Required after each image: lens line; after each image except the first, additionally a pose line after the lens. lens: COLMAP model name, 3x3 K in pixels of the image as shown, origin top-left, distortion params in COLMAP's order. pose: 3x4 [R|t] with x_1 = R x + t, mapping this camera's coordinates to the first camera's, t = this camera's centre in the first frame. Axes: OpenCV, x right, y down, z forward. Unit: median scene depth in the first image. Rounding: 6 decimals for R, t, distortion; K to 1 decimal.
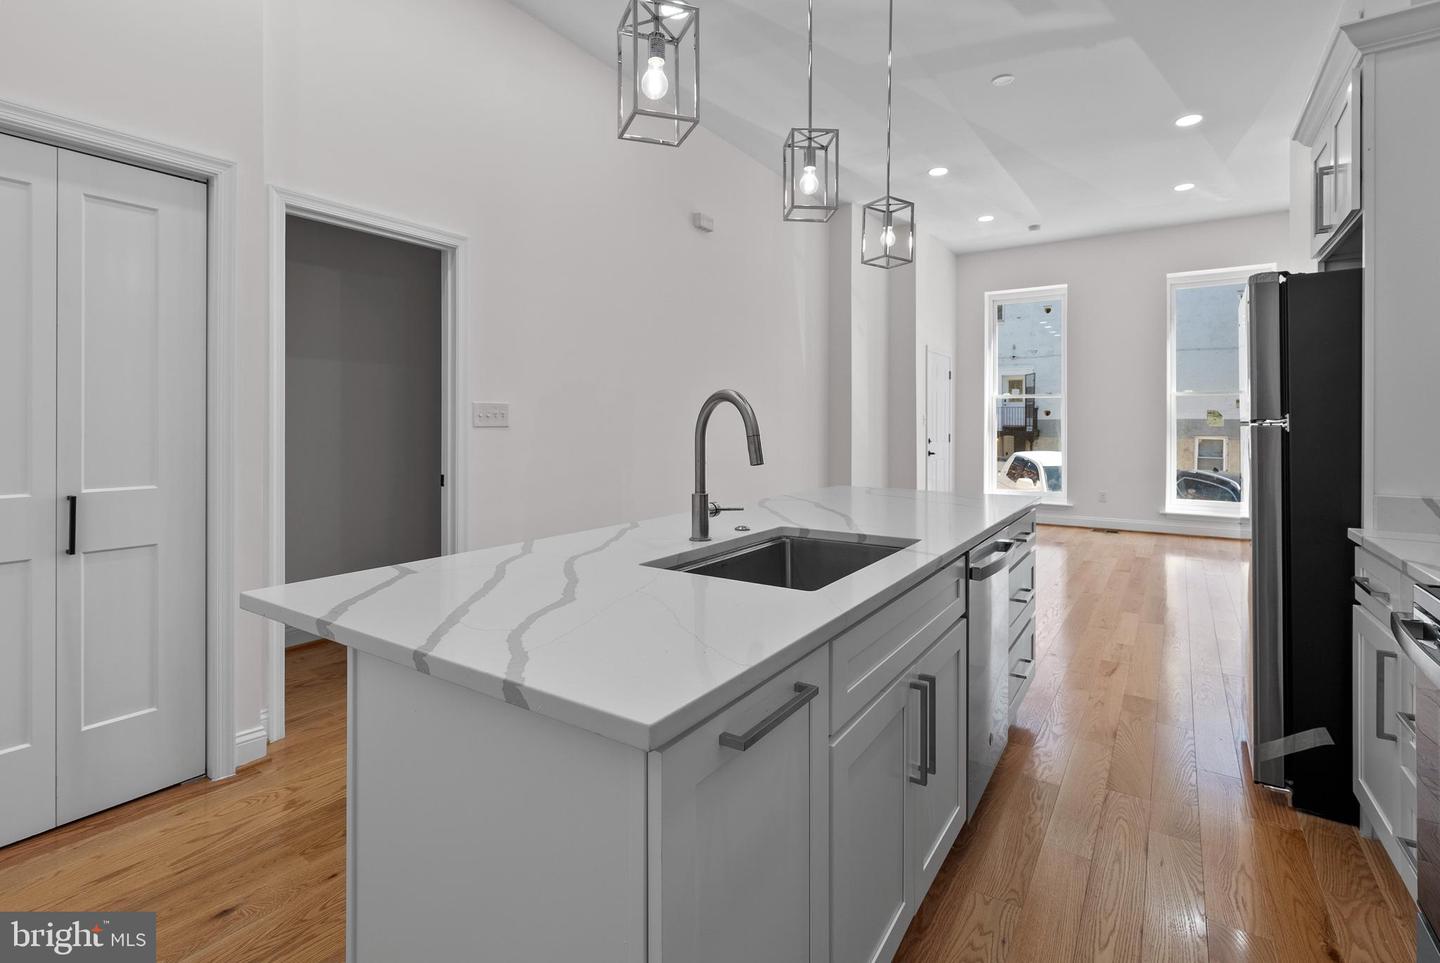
lens RADIAL K [[673.7, 0, 715.2], [0, 673.7, 418.0], [0, 0, 1]] dist [-0.001413, -0.000297]
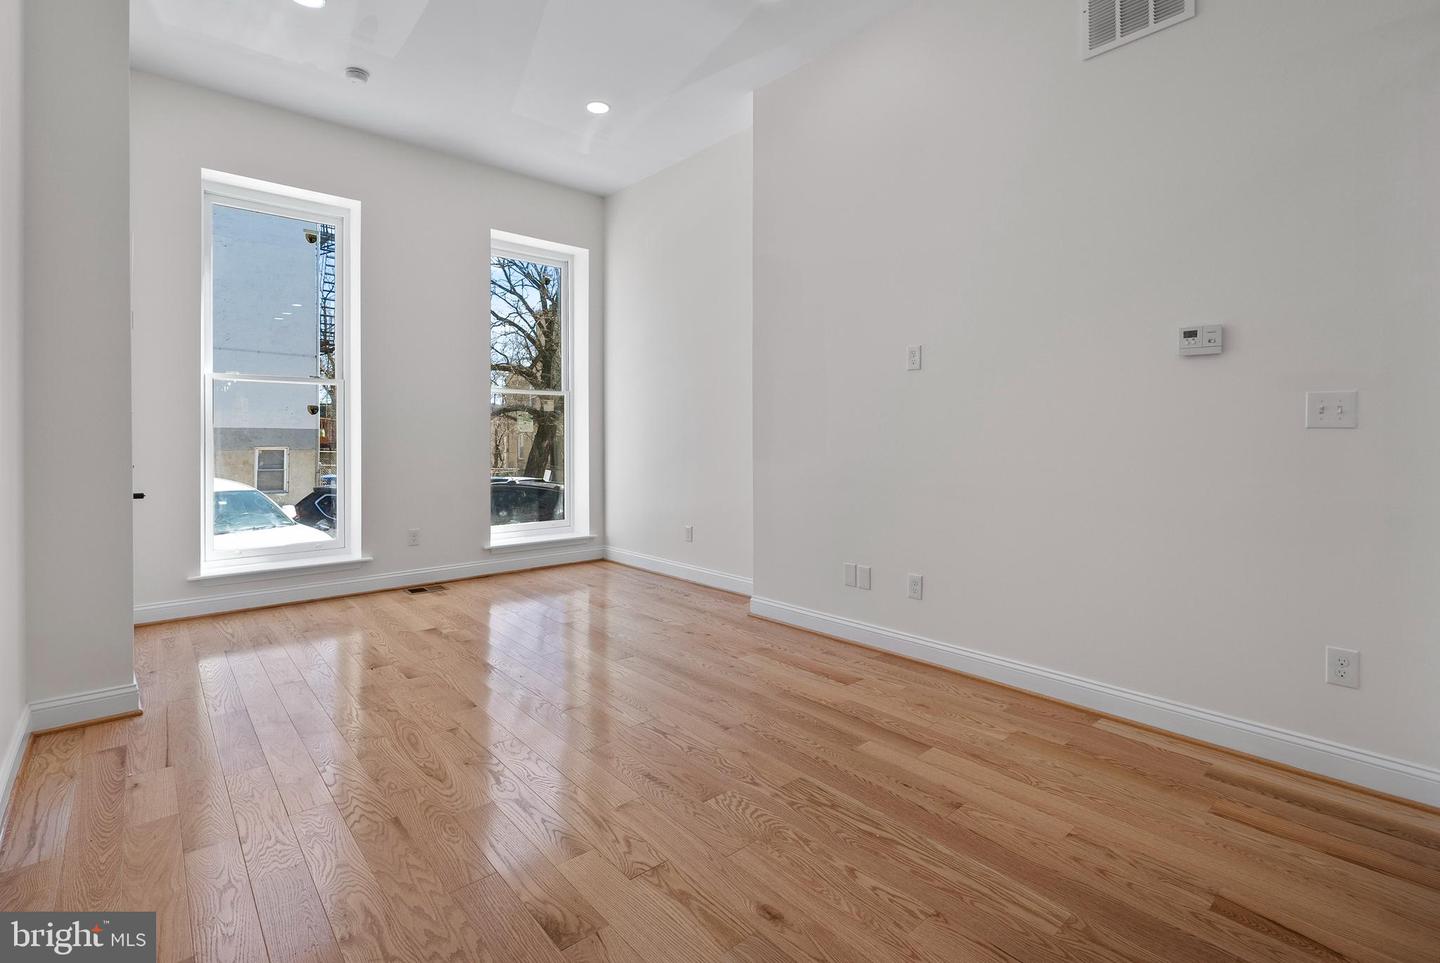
lens RADIAL K [[665.4, 0, 720.0], [0, 665.4, 437.8], [0, 0, 1]] dist [-0.004734, -0.000177]
pose [[0.248396, -0.006120, 0.968639, 0.013760], [-0.006530, 0.999947, 0.007993, 0.009740], [-0.968637, -0.008310, 0.248342, 0.485514]]
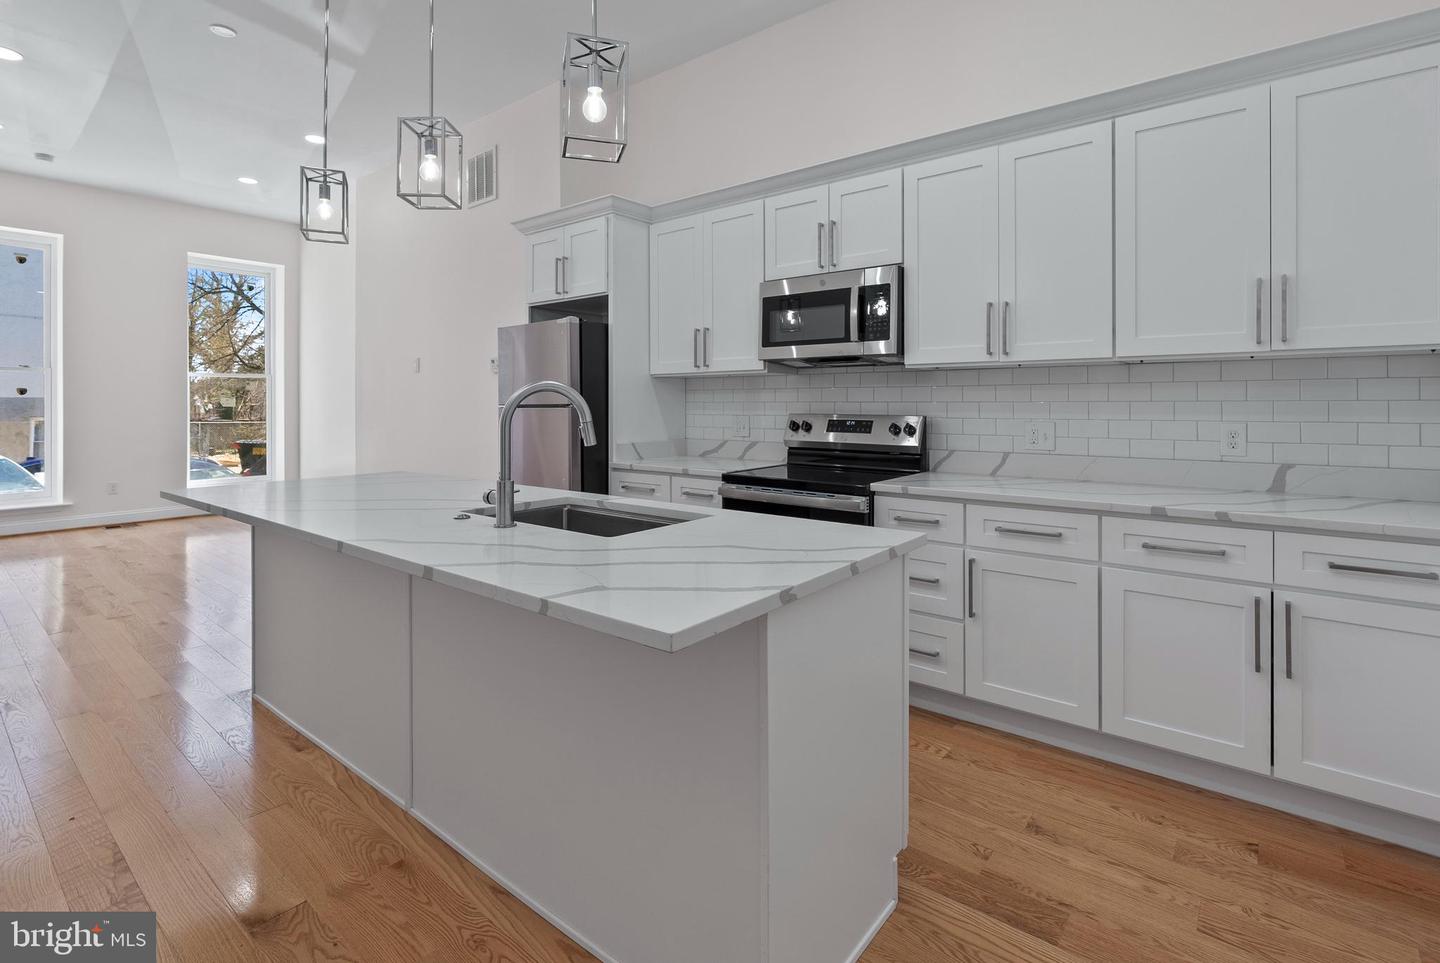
lens RADIAL K [[677.4, 0, 730.3], [0, 677.4, 404.7], [0, 0, 1]] dist [-0.004740, -0.000741]
pose [[0.077317, -0.004740, 0.996995, -0.211783], [-0.007837, 0.999955, 0.005362, -0.002453], [-0.996976, -0.008228, 0.077276, 0.116805]]
